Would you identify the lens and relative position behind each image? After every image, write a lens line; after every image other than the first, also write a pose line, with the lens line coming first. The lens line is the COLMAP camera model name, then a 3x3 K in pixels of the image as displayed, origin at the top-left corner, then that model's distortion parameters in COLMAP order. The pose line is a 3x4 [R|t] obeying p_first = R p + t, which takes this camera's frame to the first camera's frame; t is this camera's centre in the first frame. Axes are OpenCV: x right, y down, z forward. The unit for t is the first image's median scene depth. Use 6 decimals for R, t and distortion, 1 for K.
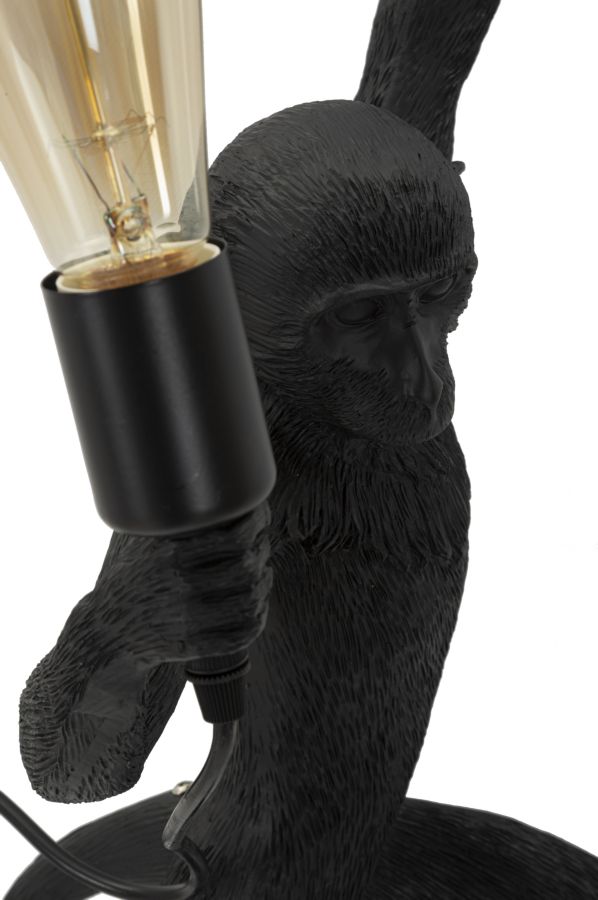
lens RADIAL K [[2333.5, 0, 299.3], [0, 2333.5, 490.0], [0, 0, 1]] dist [0.359669, -0.030936]
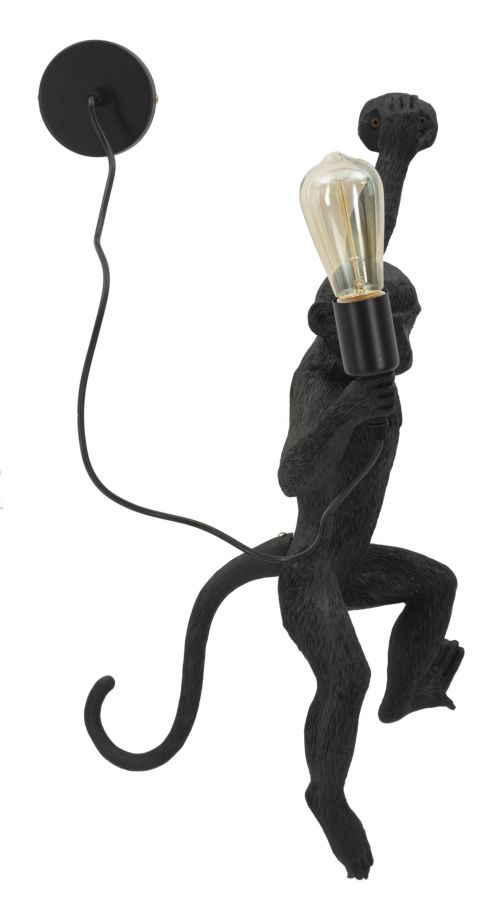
lens RADIAL K [[2984.1, 0, 249.0], [0, 2984.1, 450.0], [0, 0, 1]] dist [0.023164, 1.571972]
pose [[0.968010, -0.021946, 0.249950, -1.224317], [0.058443, 0.988489, -0.139548, 0.669563], [-0.244010, 0.149692, 0.958150, -2.865030]]
